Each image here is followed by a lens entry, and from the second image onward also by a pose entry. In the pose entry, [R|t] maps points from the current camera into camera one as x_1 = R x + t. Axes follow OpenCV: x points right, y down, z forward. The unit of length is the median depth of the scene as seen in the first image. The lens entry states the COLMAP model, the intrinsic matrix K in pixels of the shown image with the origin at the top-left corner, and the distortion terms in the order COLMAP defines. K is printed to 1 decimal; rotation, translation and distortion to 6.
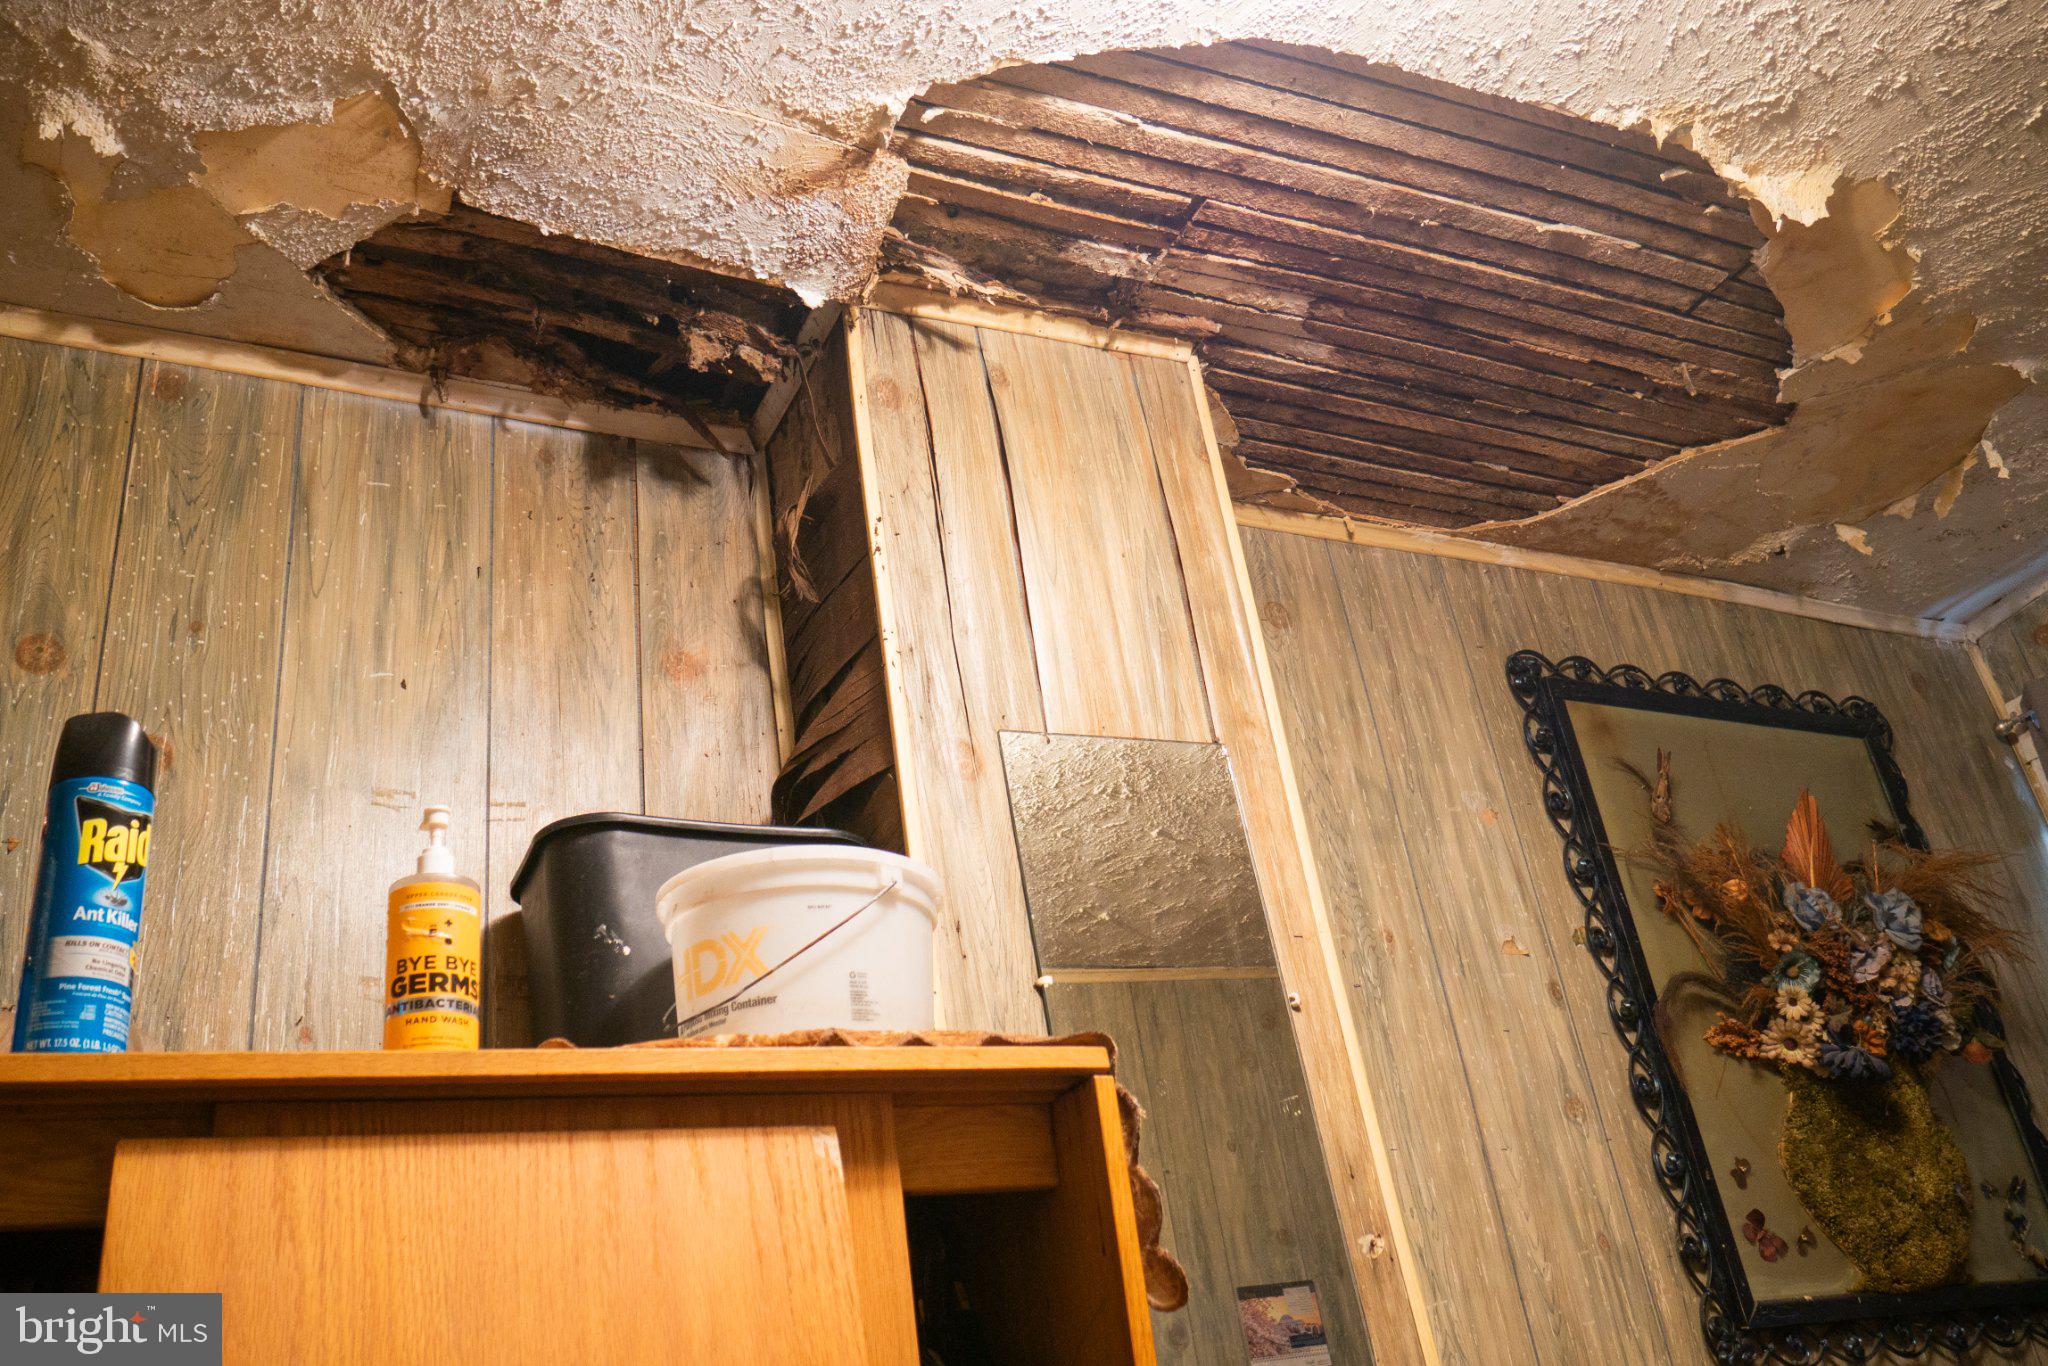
lens RADIAL K [[1707.0, 0, 1017.2], [0, 1707.0, 685.5], [0, 0, 1]] dist [-0.031139, 0.011383]
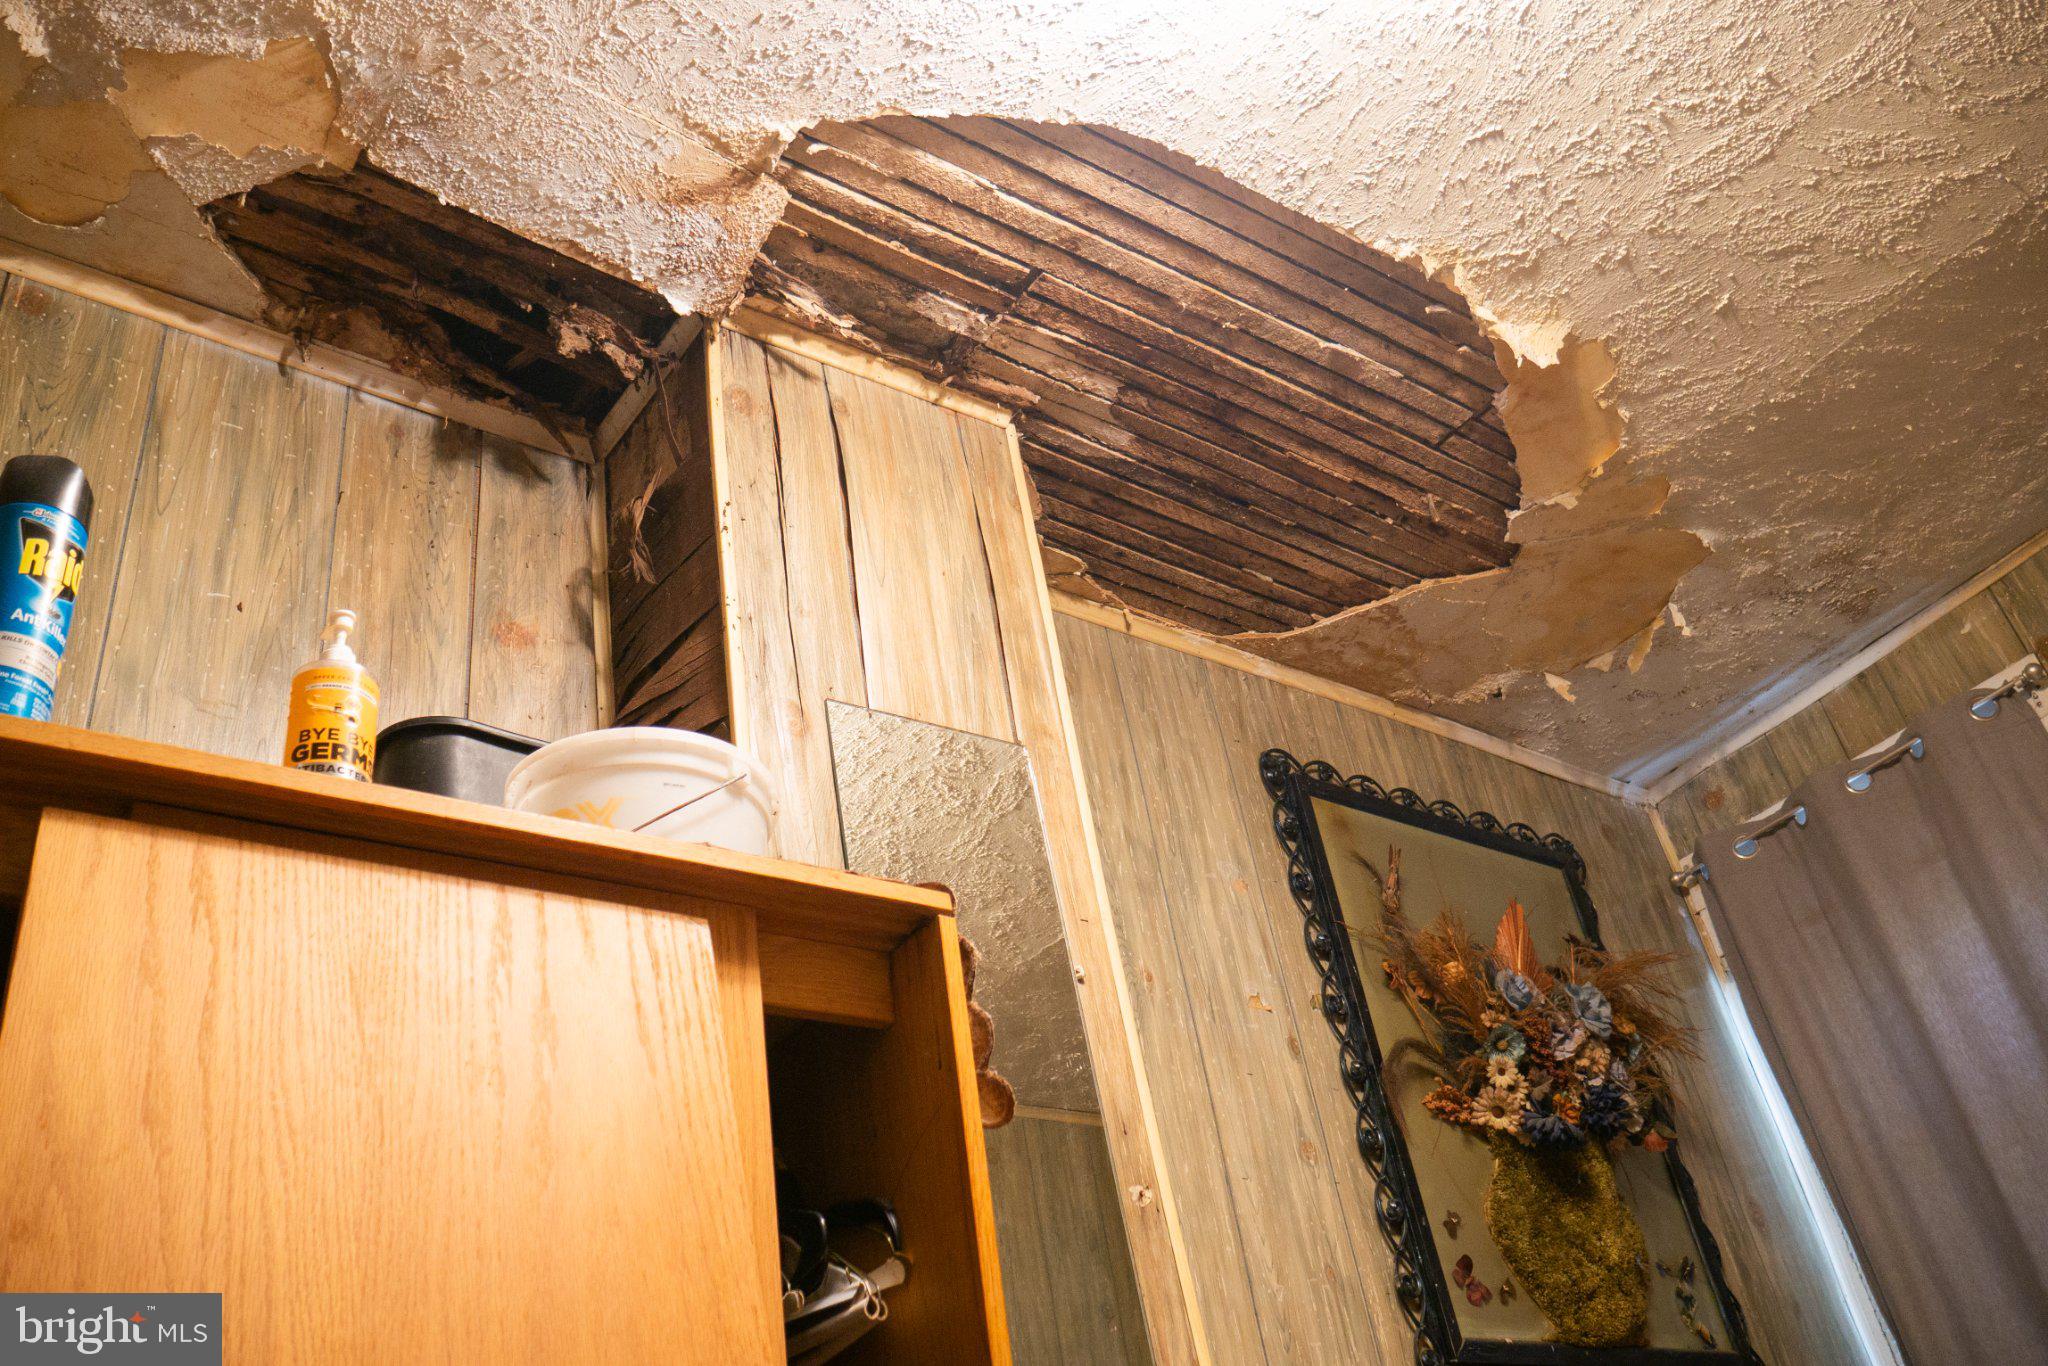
lens RADIAL K [[1707.0, 0, 1024.6], [0, 1707.0, 676.2], [0, 0, 1]] dist [-0.031139, 0.011383]
pose [[0.981858, 0.097954, 0.162356, -0.052845], [-0.074170, 0.986414, -0.146583, 0.132376], [-0.174508, 0.131882, 0.975784, -0.055434]]
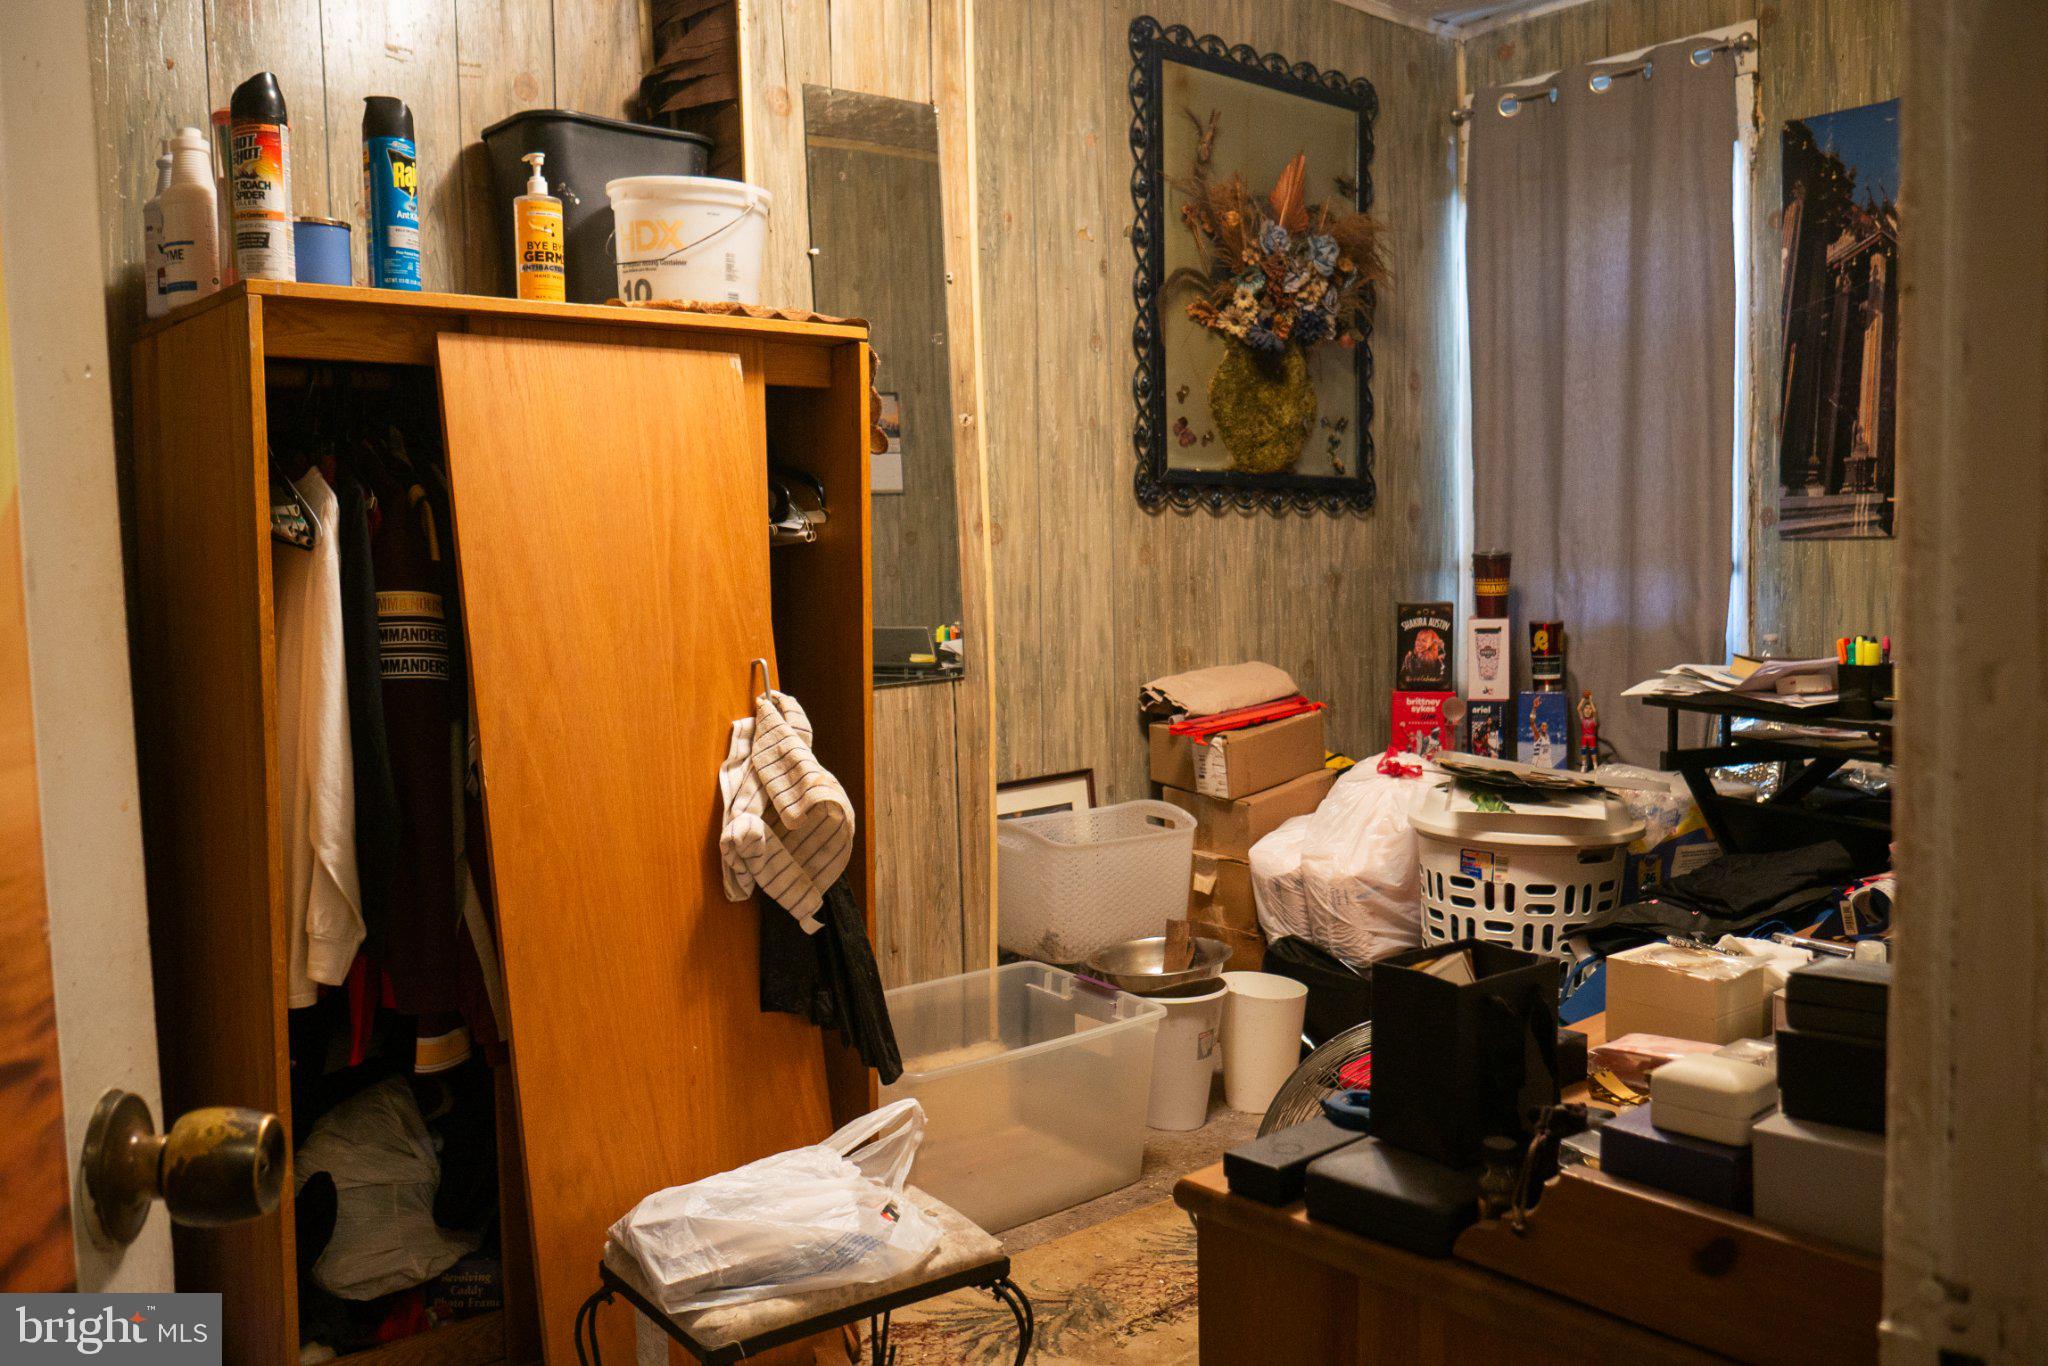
lens RADIAL K [[1707.0, 0, 1052.2], [0, 1707.0, 687.0], [0, 0, 1]] dist [-0.031139, 0.011383]
pose [[0.951330, 0.094019, 0.293481, -0.167752], [-0.231396, 0.846896, 0.478772, -0.256224], [-0.203534, -0.523381, 0.827433, -0.539908]]
